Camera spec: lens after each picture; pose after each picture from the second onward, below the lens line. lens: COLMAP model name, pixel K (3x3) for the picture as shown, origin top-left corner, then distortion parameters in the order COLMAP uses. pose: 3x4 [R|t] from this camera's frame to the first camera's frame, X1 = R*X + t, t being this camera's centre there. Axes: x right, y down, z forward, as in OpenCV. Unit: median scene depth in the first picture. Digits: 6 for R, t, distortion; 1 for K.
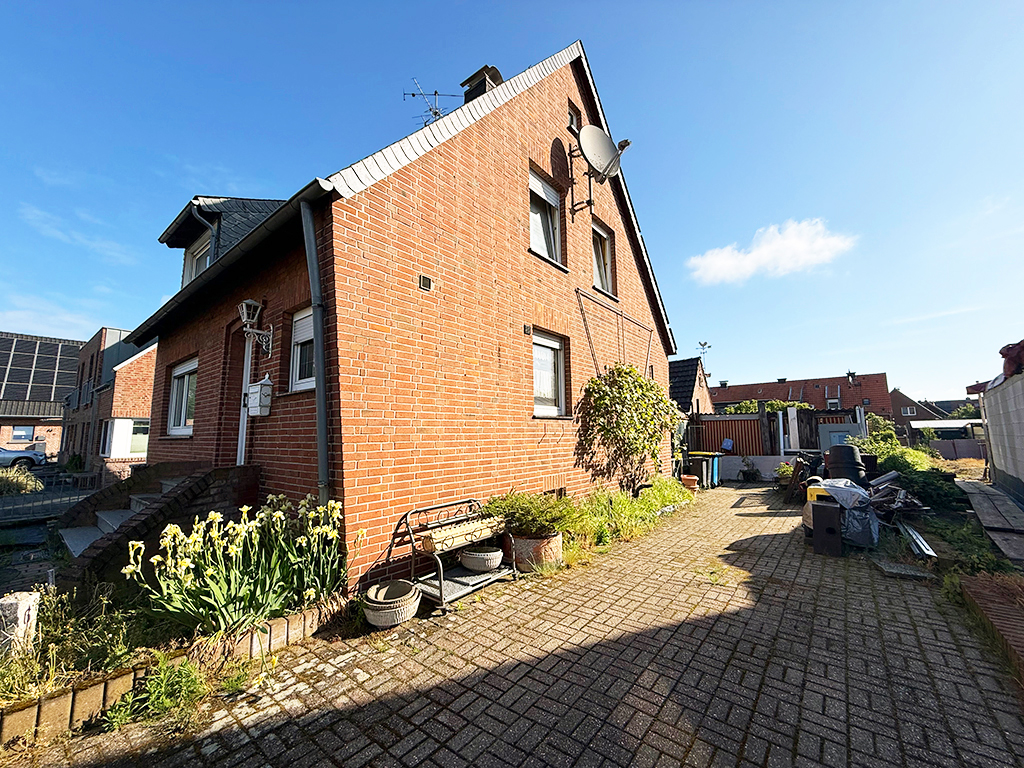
lens RADIAL K [[410.6, 0, 509.0], [0, 410.6, 384.5], [0, 0, 1]] dist [-0.000661, -0.000111]
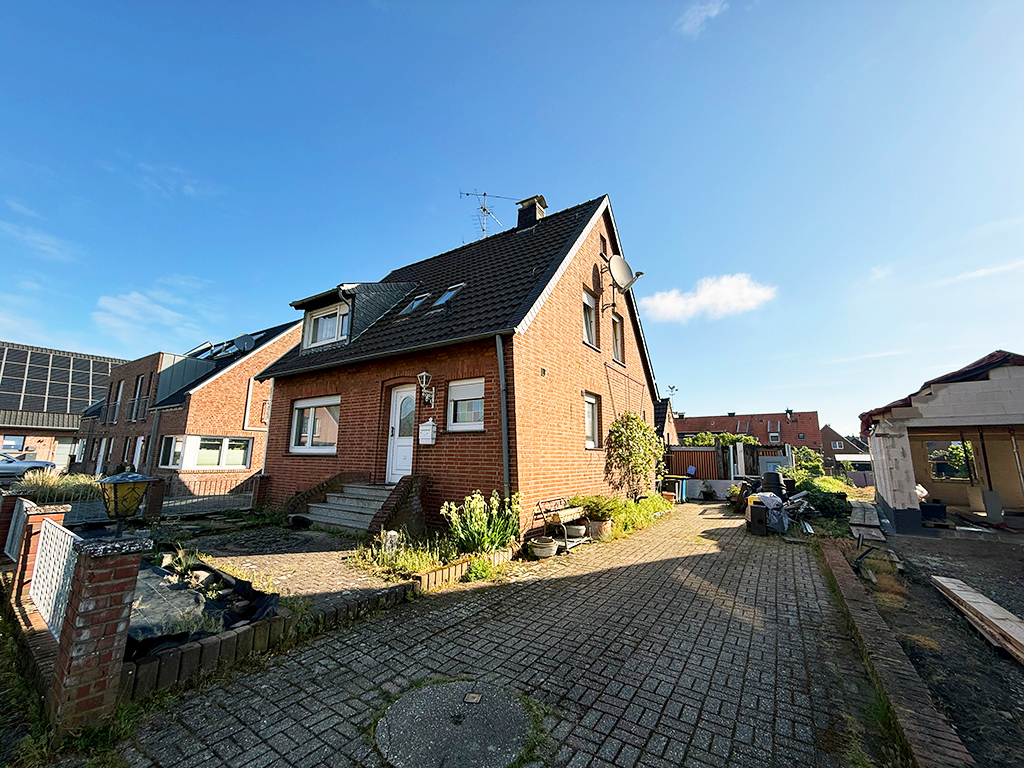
lens RADIAL K [[410.6, 0, 509.0], [0, 410.6, 384.5], [0, 0, 1]] dist [-0.000661, -0.000111]
pose [[0.995092, 0.042244, 0.089481, -0.296994], [-0.037458, 0.997811, -0.054506, -0.054567], [-0.091587, 0.050887, 0.994496, -0.431042]]
